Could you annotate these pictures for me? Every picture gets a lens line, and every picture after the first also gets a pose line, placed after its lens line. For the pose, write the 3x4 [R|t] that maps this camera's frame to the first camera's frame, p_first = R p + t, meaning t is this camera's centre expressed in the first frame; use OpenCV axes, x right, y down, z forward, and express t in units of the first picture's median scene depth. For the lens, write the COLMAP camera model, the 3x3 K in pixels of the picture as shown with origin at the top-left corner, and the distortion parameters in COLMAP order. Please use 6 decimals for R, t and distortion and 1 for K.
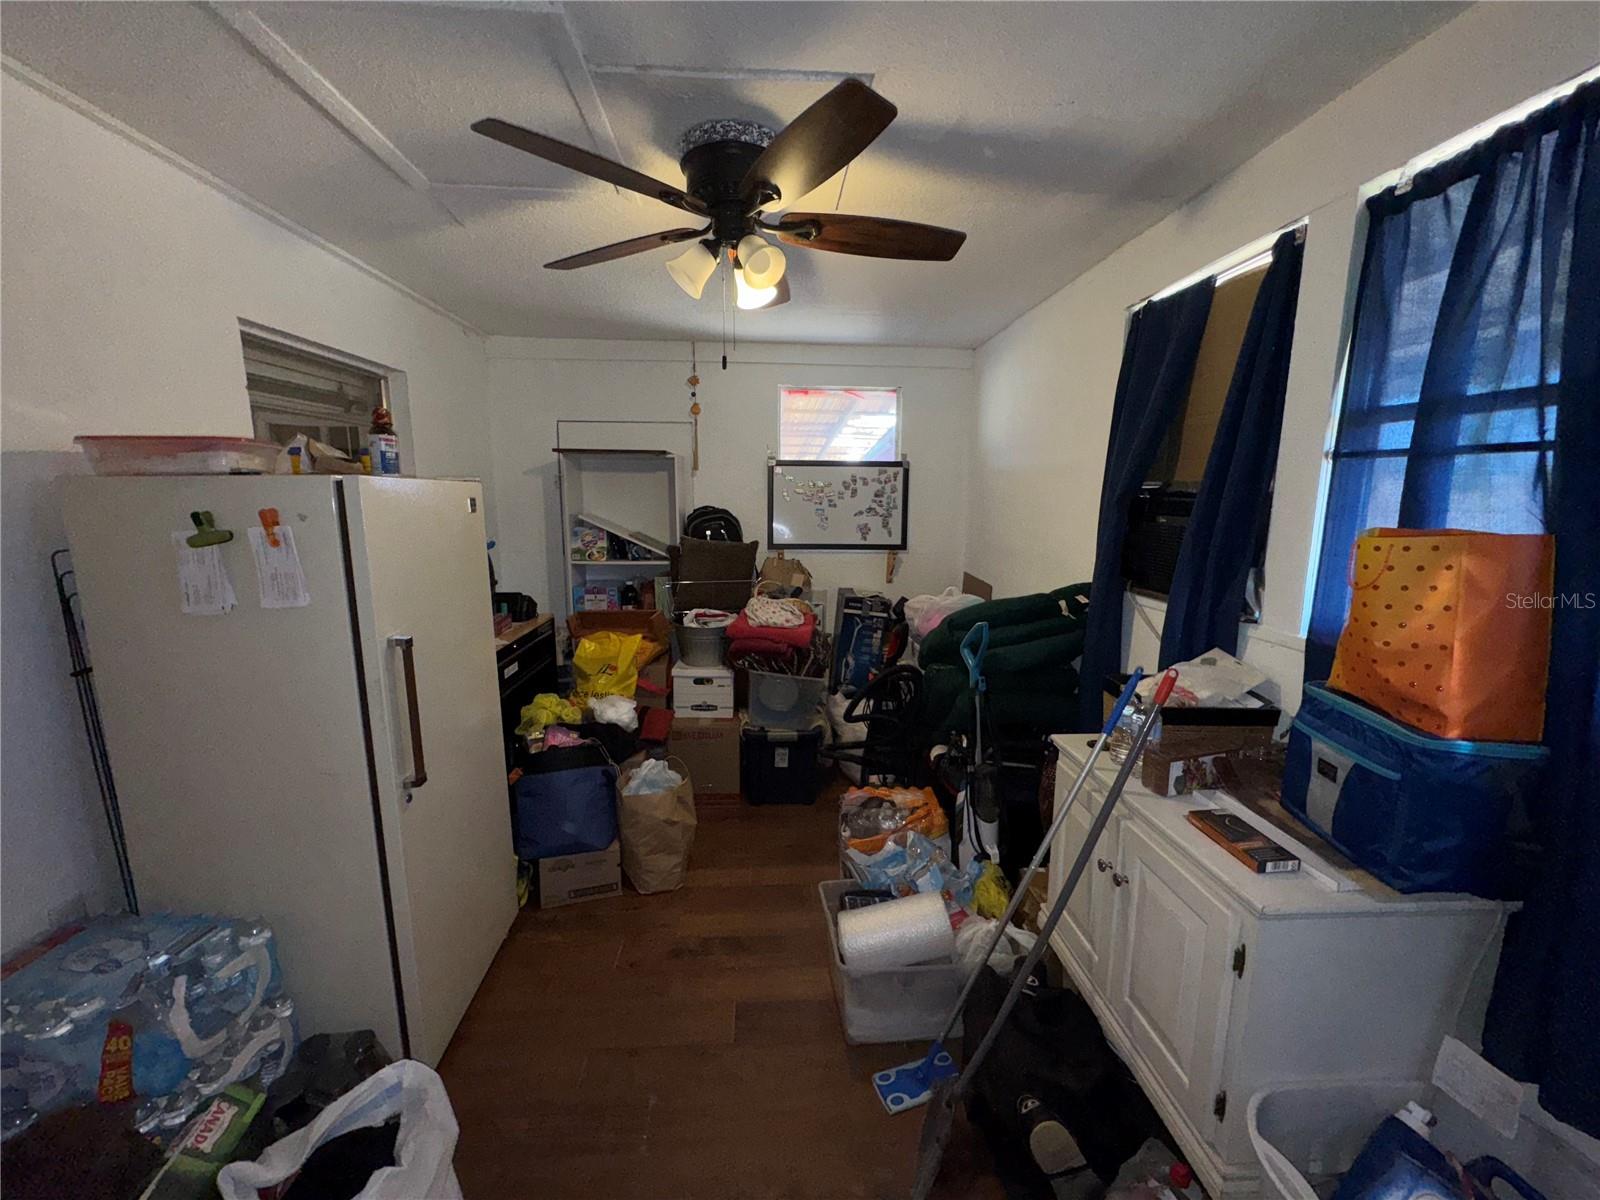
lens RADIAL K [[639.6, 0, 798.9], [0, 639.6, 600.9], [0, 0, 1]] dist [0.000082, 0.000812]
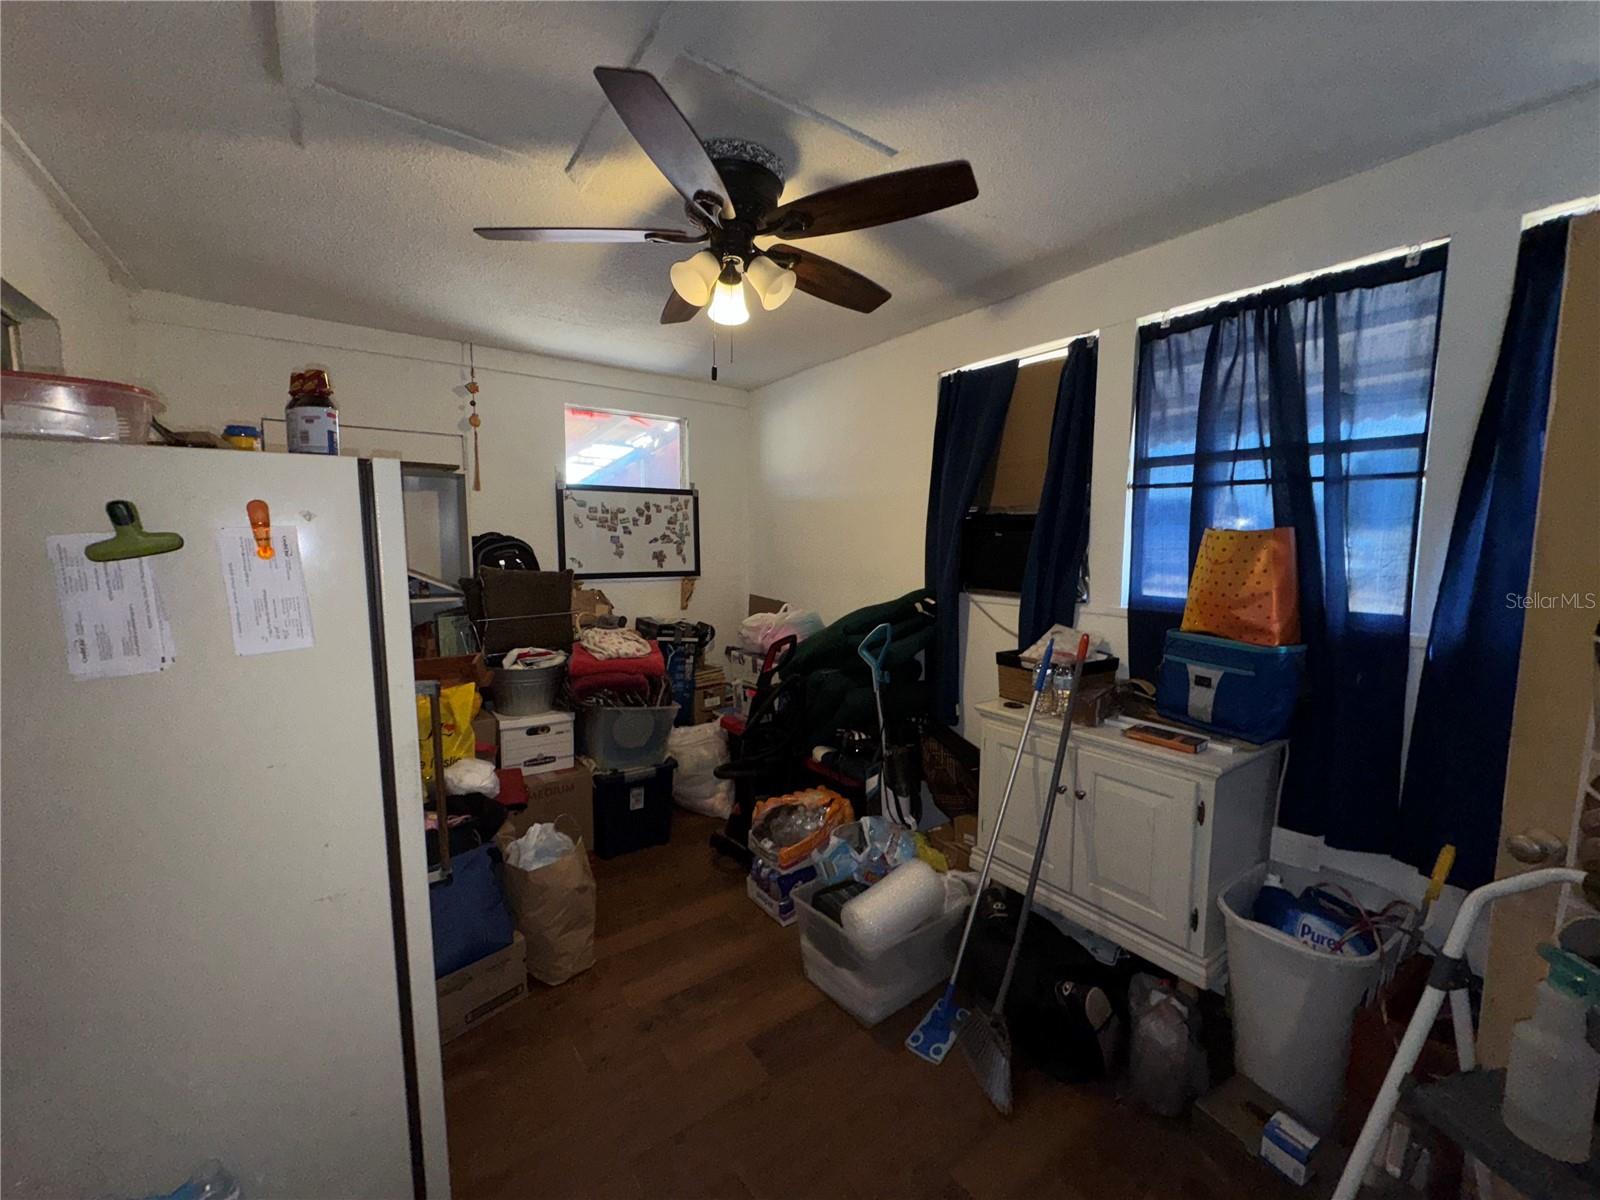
lens RADIAL K [[639.6, 0, 797.5], [0, 639.6, 602.0], [0, 0, 1]] dist [0.000082, 0.000812]
pose [[0.843251, -0.056745, 0.534516, -0.391905], [0.088543, 0.995492, -0.034002, 0.016646], [-0.530177, 0.076000, 0.844474, 0.088887]]
